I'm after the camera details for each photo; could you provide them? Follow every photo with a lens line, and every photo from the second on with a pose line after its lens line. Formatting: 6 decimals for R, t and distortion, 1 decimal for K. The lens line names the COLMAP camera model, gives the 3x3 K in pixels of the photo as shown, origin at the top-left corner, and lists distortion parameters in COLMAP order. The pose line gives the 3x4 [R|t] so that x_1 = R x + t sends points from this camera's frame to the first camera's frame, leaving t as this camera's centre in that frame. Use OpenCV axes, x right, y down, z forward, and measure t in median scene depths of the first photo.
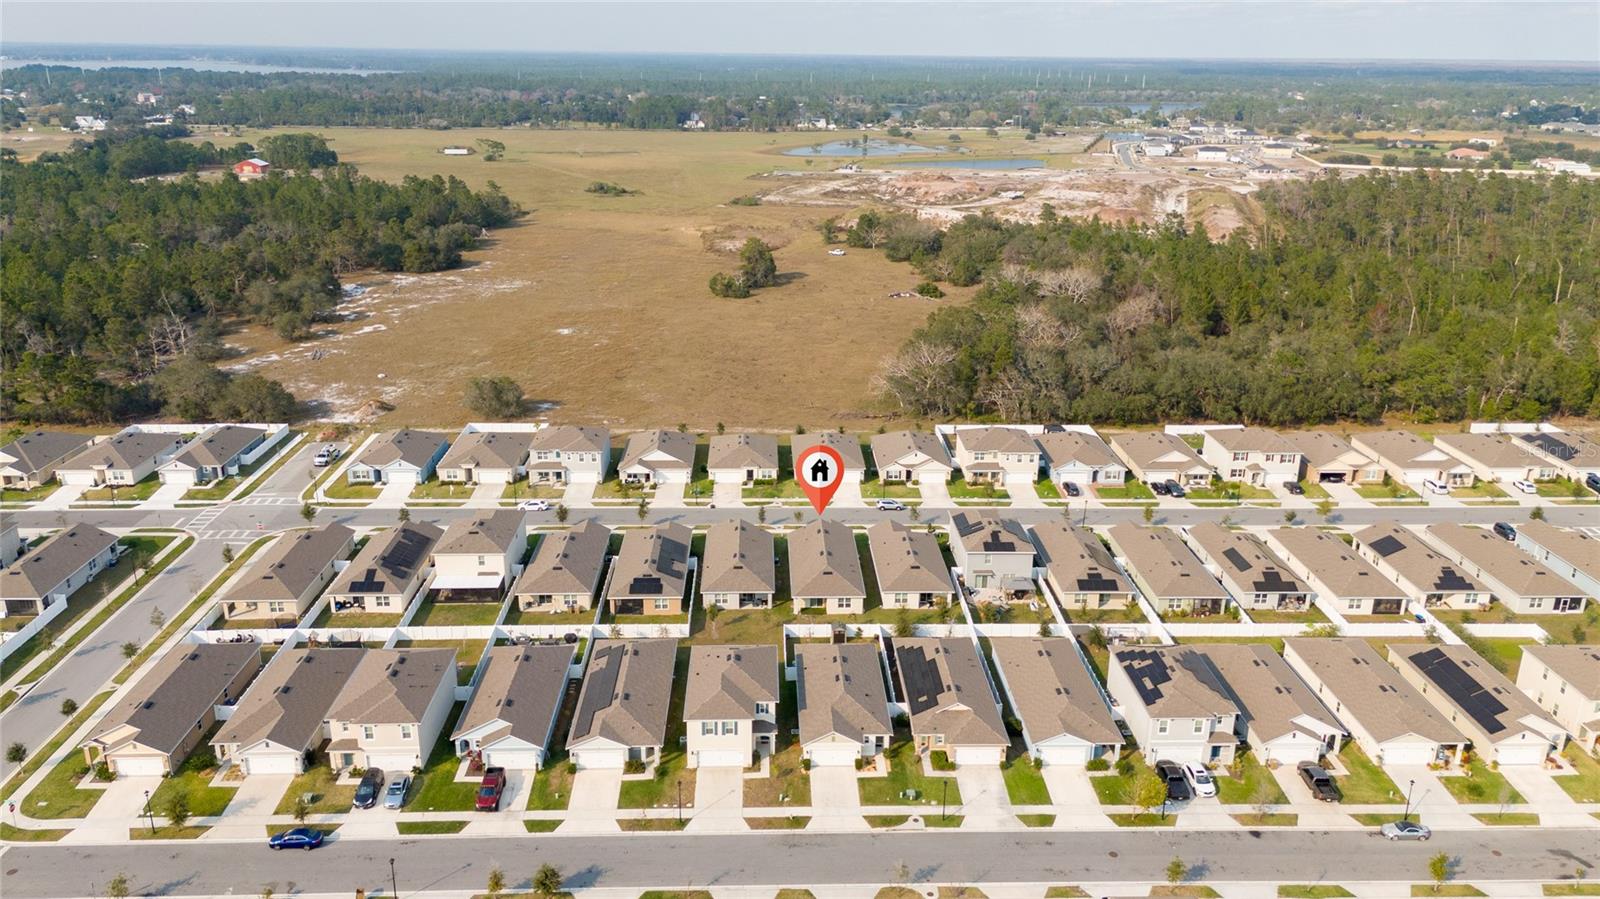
lens RADIAL K [[1173.3, 0, 822.4], [0, 1173.3, 486.7], [0, 0, 1]] dist [0.076935, -0.077006]
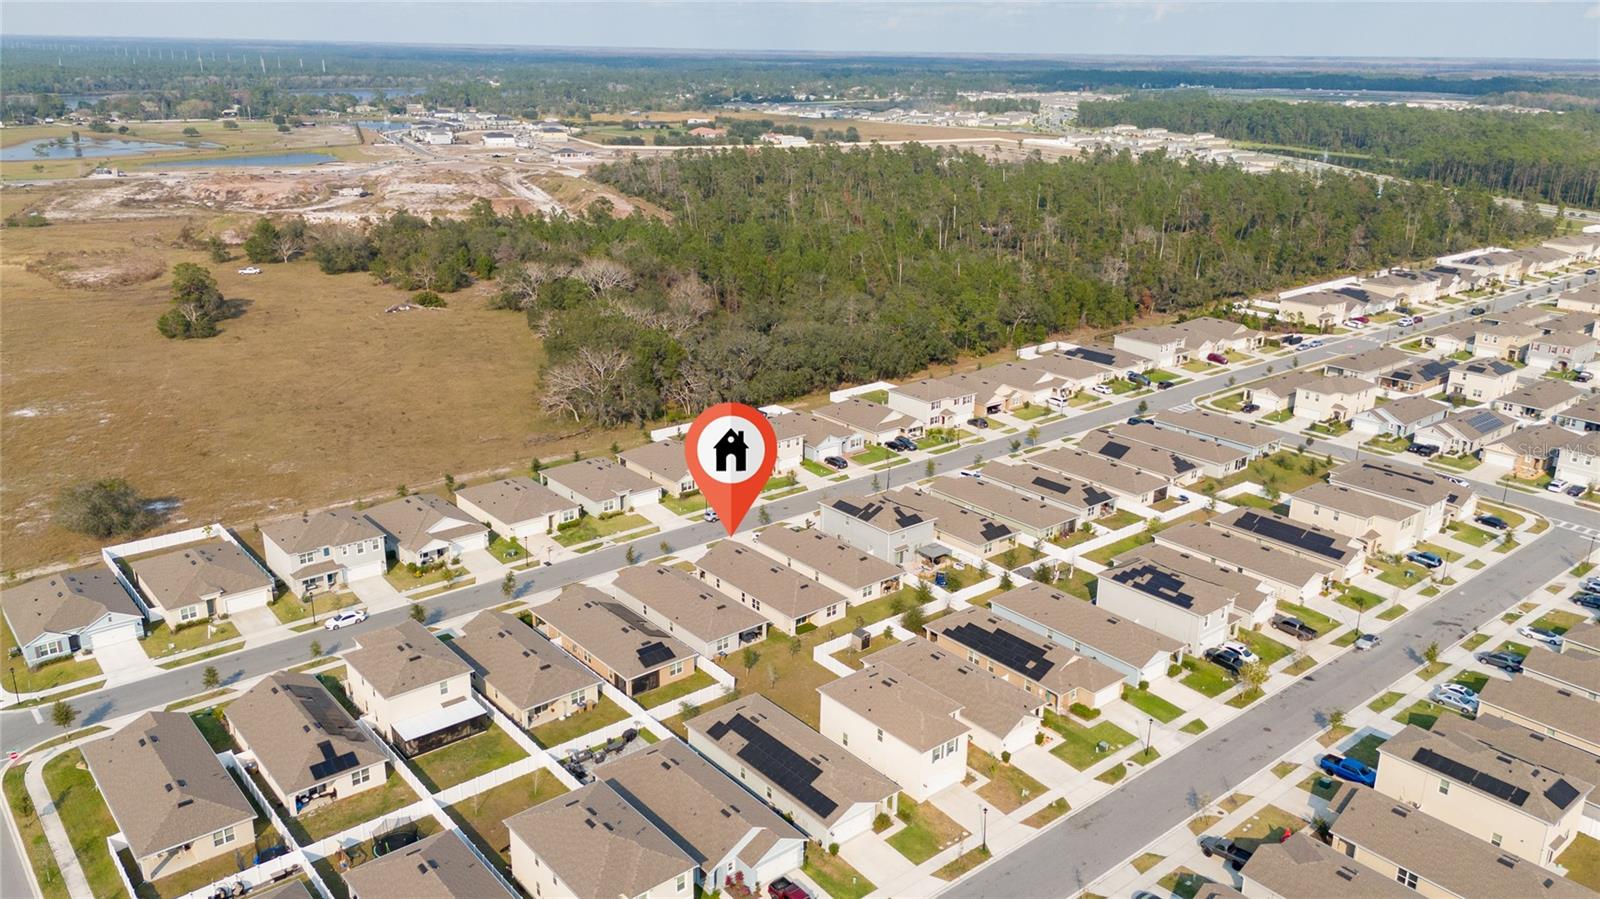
lens RADIAL K [[1173.3, 0, 822.4], [0, 1173.3, 486.7], [0, 0, 1]] dist [0.076935, -0.077006]
pose [[0.789325, -0.216162, 0.574665, -0.410596], [0.209391, 0.974635, 0.079005, -0.063248], [-0.577166, 0.057970, 0.814567, 0.154752]]
